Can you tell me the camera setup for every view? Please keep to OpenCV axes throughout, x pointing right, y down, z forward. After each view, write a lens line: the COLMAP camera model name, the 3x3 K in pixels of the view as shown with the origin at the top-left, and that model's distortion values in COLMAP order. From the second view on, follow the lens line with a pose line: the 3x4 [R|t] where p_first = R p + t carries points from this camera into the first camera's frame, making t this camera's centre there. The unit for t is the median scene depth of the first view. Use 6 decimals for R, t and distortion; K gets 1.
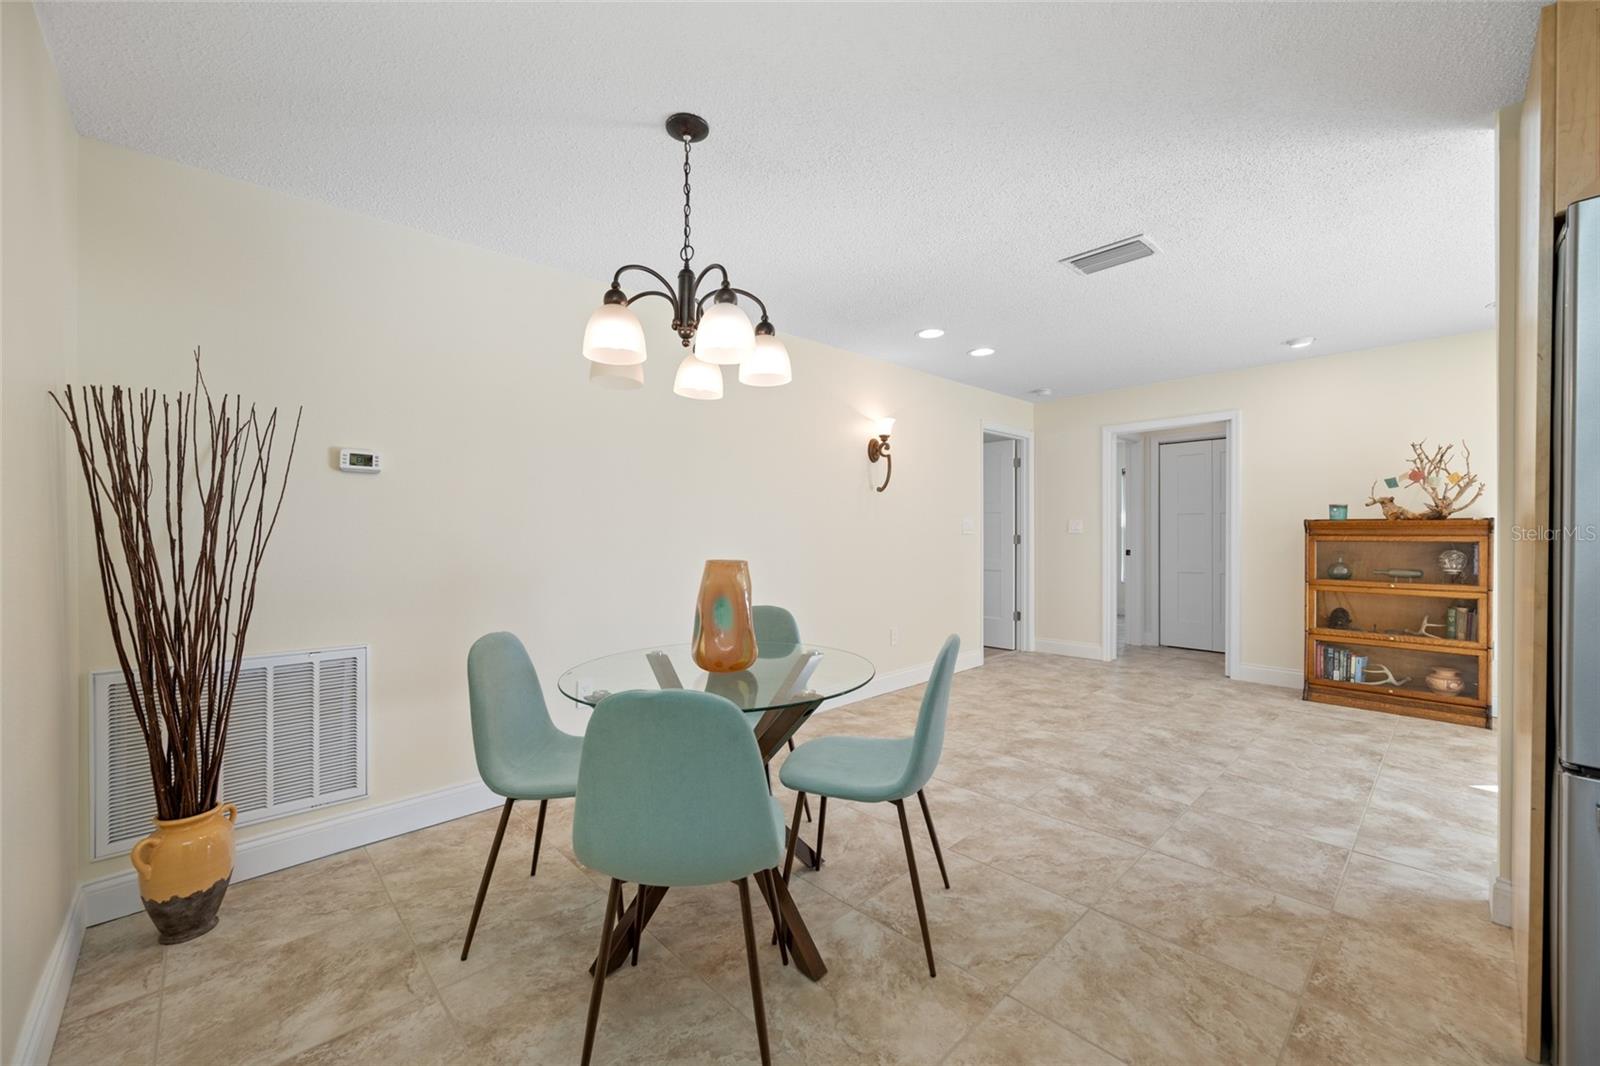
lens RADIAL K [[620.3, 0, 800.0], [0, 620.3, 533.0], [0, 0, 1]] dist [-0.010687, -0.000096]
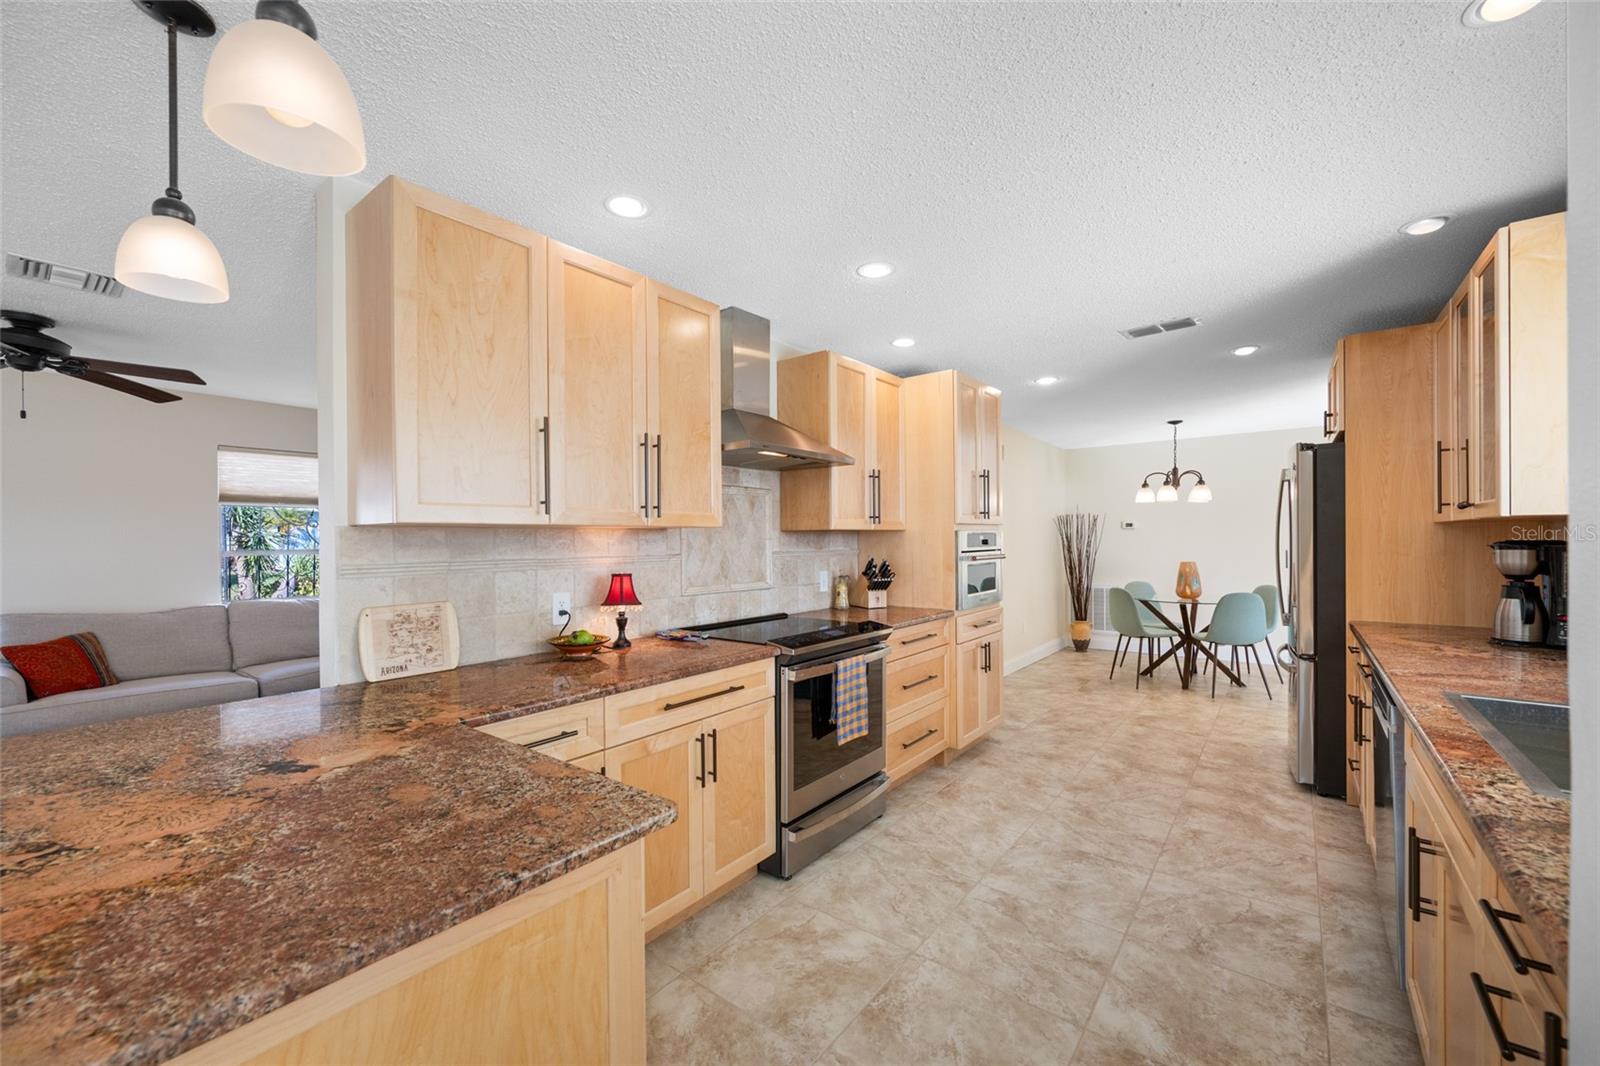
lens RADIAL K [[639.0, 0, 798.0], [0, 639.0, 539.4], [0, 0, 1]] dist [-0.000210, -0.000178]
pose [[0.151416, 0.006057, -0.988452, 1.614174], [0.002392, 0.999976, 0.006494, -0.050859], [0.988467, -0.003347, 0.151398, -0.820629]]
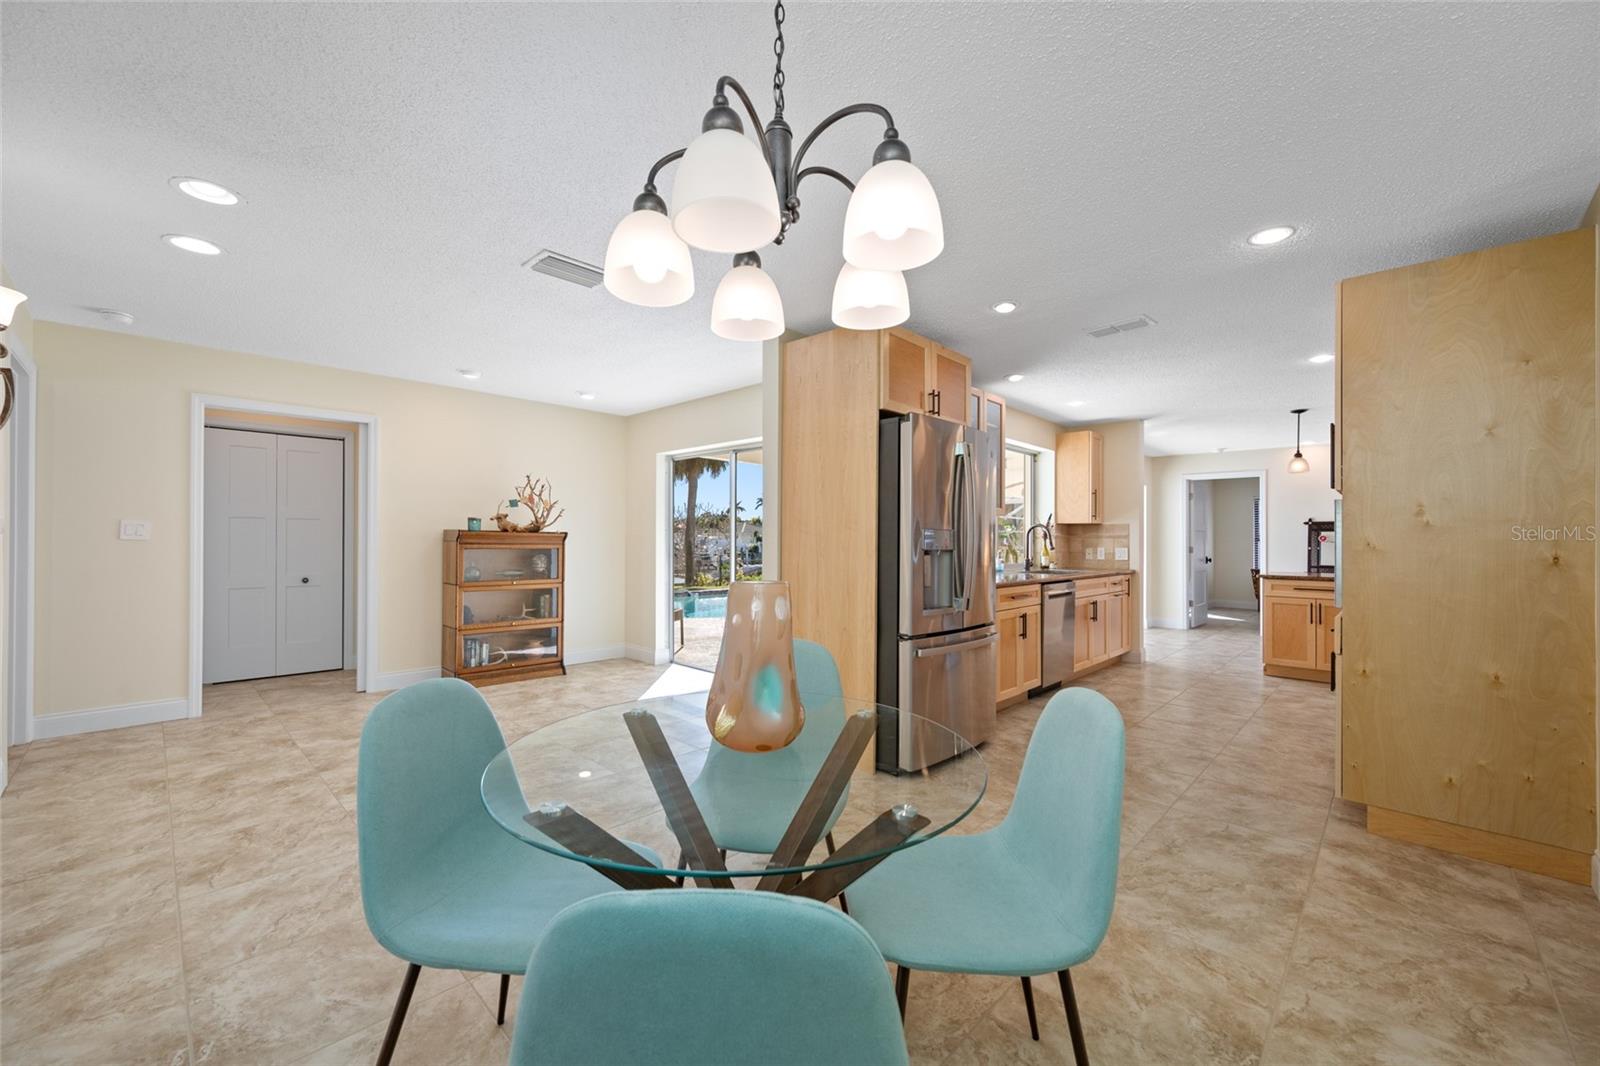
lens RADIAL K [[628.2, 0, 799.4], [0, 628.2, 530.8], [0, 0, 1]] dist [0.001146, 0.000010]
pose [[-0.050163, 0.021435, 0.998511, -0.501616], [-0.003502, 0.999760, -0.021638, 0.003852], [-0.998735, -0.004582, -0.050076, 0.601086]]
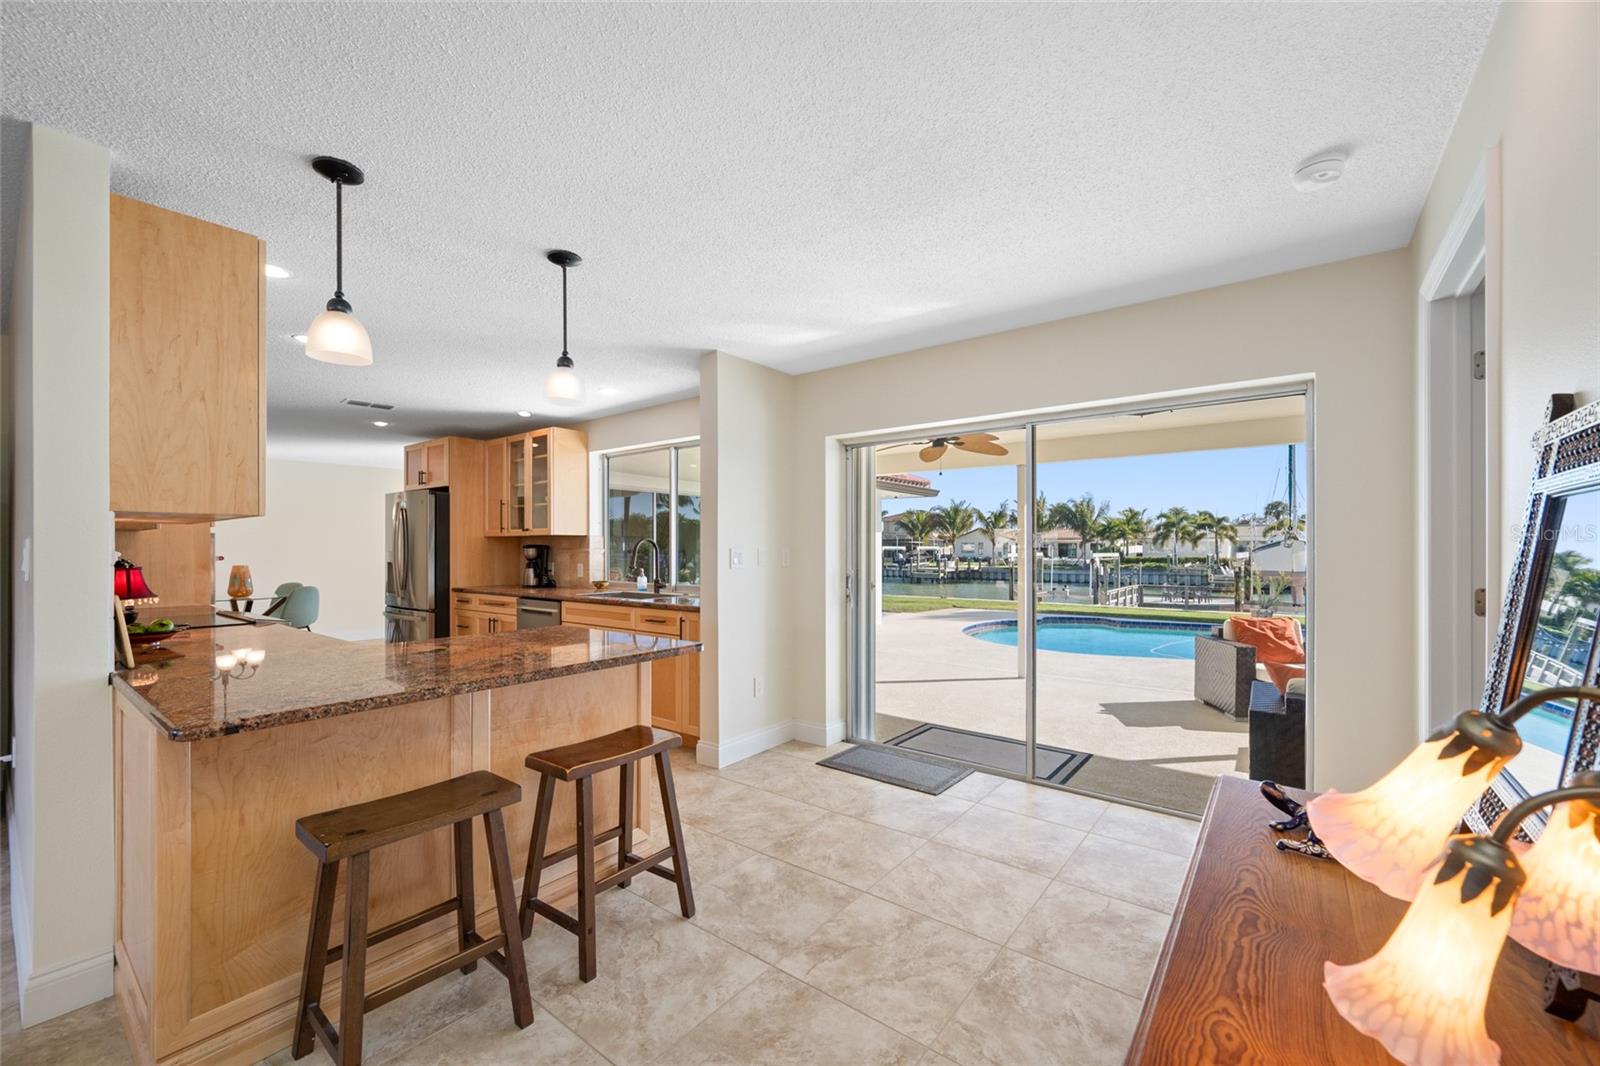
lens RADIAL K [[633.2, 0, 819.9], [0, 633.2, 559.4], [0, 0, 1]] dist [-0.000576, -0.000067]
pose [[0.984615, 0.002247, 0.174724, 1.500934], [-0.004724, 0.999894, 0.013762, -0.028992], [-0.174675, -0.014375, 0.984521, -1.850629]]
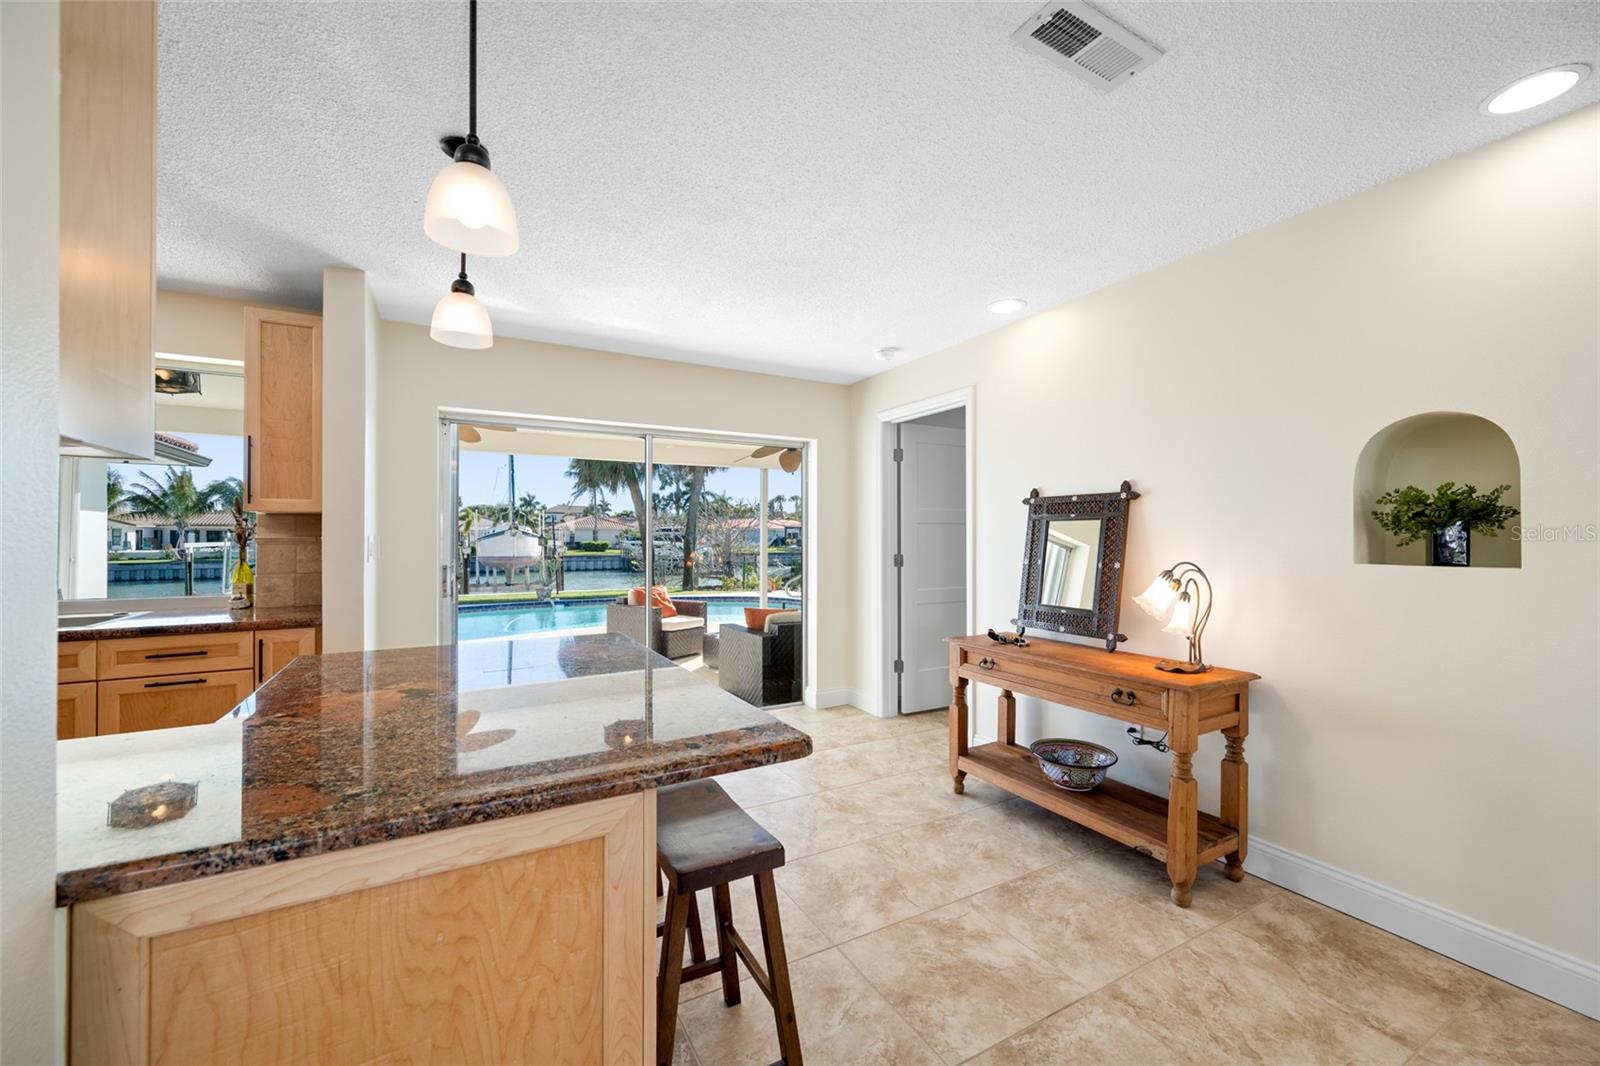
lens RADIAL K [[612.3, 0, 809.1], [0, 612.3, 538.0], [0, 0, 1]] dist [-0.015354, 0.000052]
pose [[0.232644, 0.005077, 0.972549, 0.840640], [0.000182, 0.999986, -0.005264, -0.021783], [-0.972562, 0.001402, 0.232640, -1.458164]]
